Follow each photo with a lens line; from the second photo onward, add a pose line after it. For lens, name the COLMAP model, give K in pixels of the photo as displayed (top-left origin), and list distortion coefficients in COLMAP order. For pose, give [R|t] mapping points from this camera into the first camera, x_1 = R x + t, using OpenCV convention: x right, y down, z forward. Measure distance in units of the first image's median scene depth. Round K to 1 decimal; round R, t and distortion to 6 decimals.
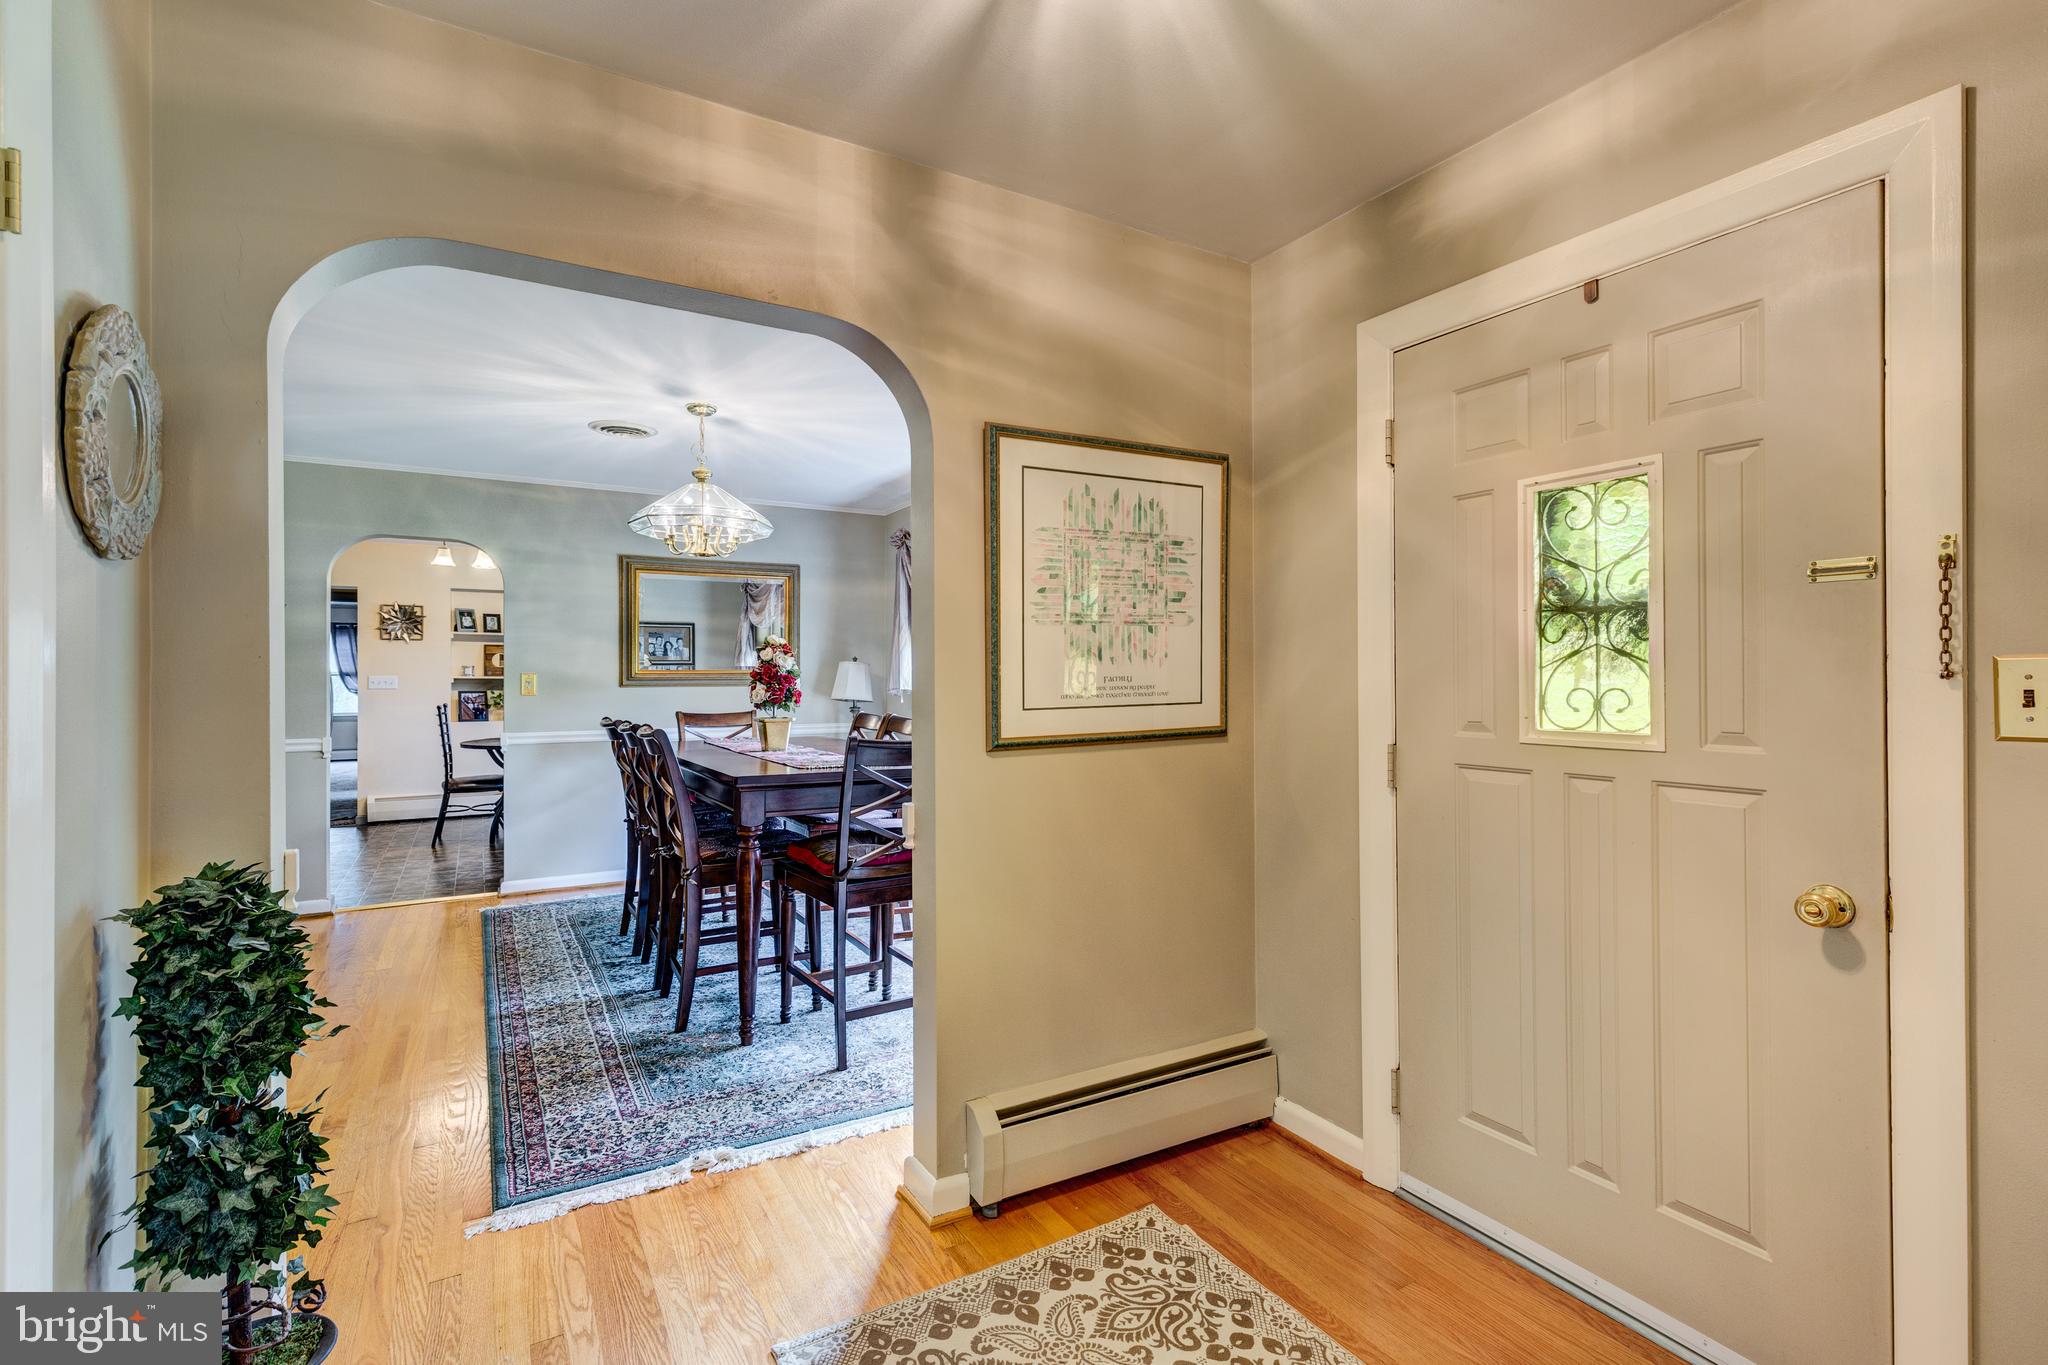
lens RADIAL K [[929.2, 0, 1032.3], [0, 929.2, 673.6], [0, 0, 1]] dist [0.007188, -0.000224]
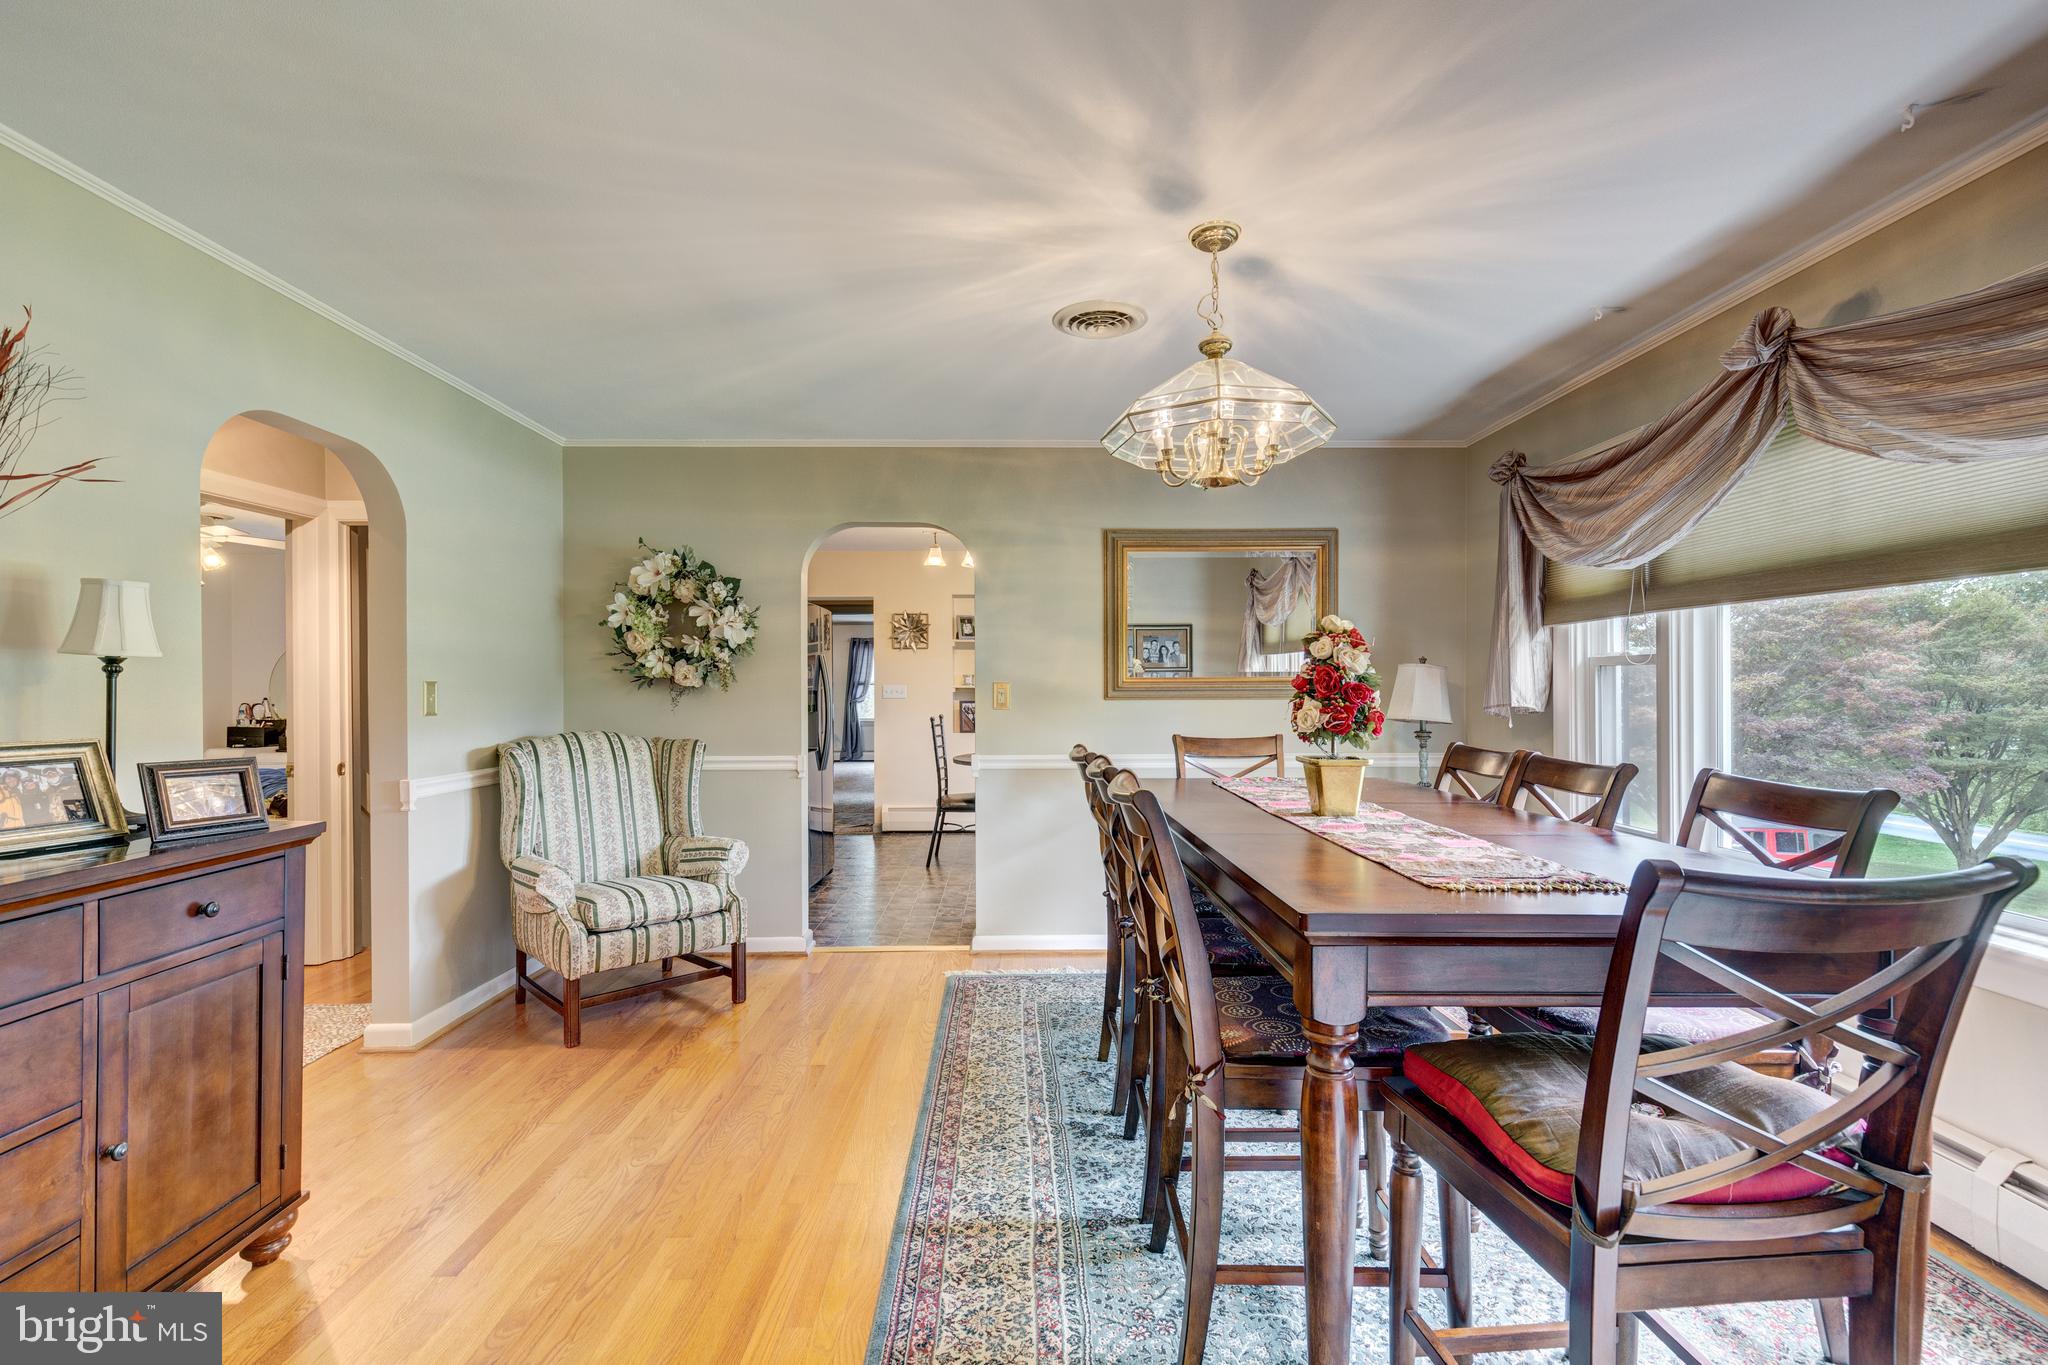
lens RADIAL K [[929.2, 0, 1014.6], [0, 929.2, 687.6], [0, 0, 1]] dist [0.007188, -0.000224]
pose [[0.861594, 0.000248, -0.507599, -0.162380], [0.002782, 0.999983, 0.005210, 0.000228], [0.507591, -0.005900, 0.861578, 0.417828]]
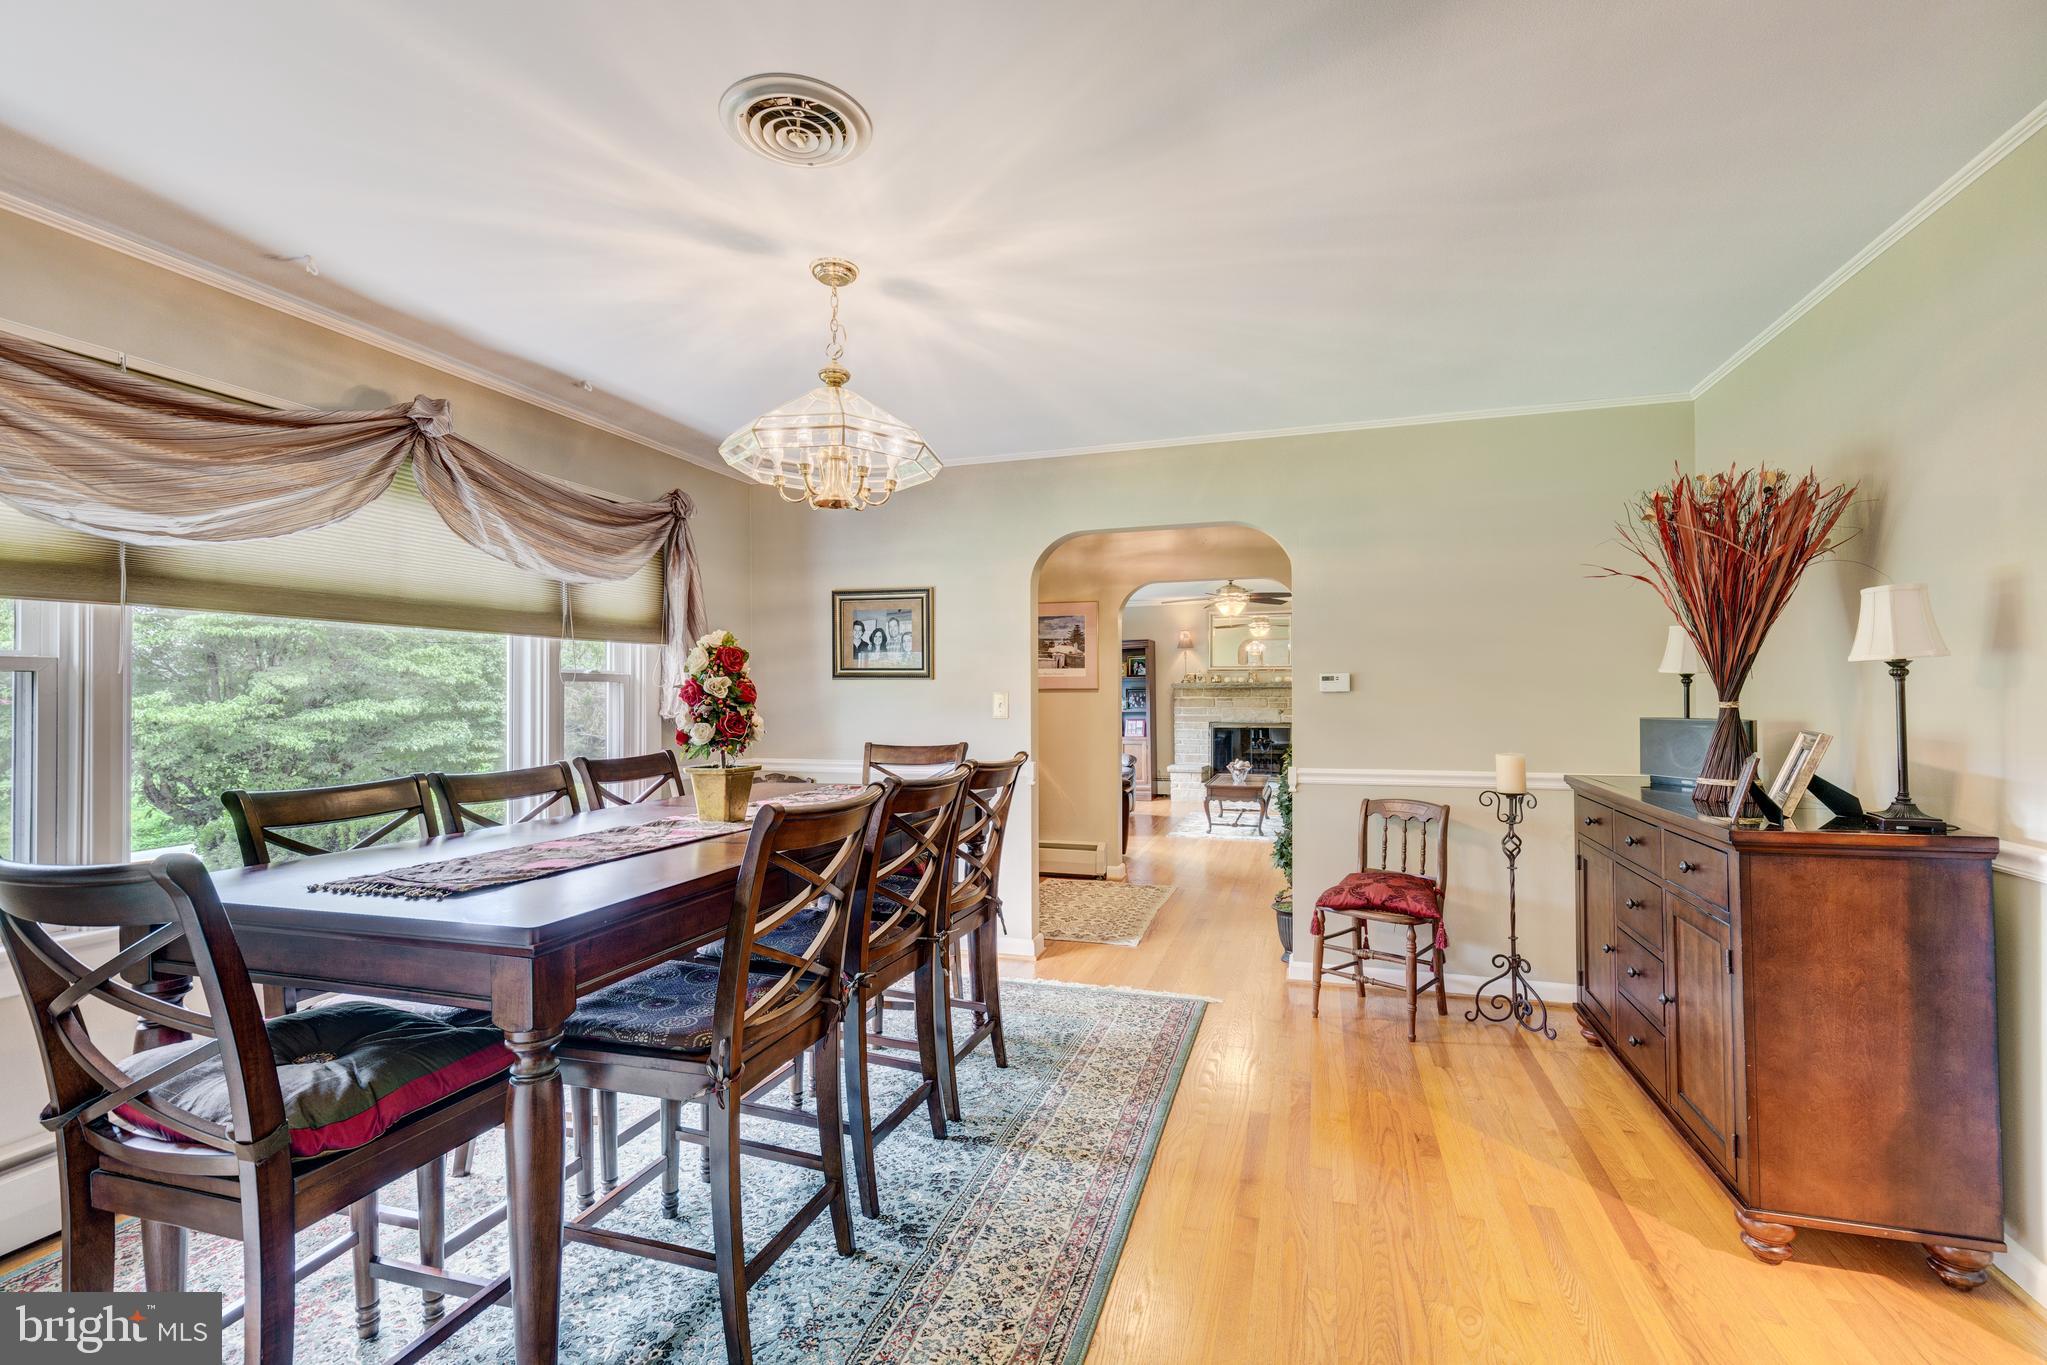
lens RADIAL K [[928.8, 0, 1029.1], [0, 928.8, 690.5], [0, 0, 1]] dist [0.007188, -0.000224]
pose [[-0.666648, 0.011783, 0.745280, -0.899761], [0.005970, 0.999927, -0.010469, 0.005161], [-0.745349, -0.002530, -0.666670, 1.307044]]
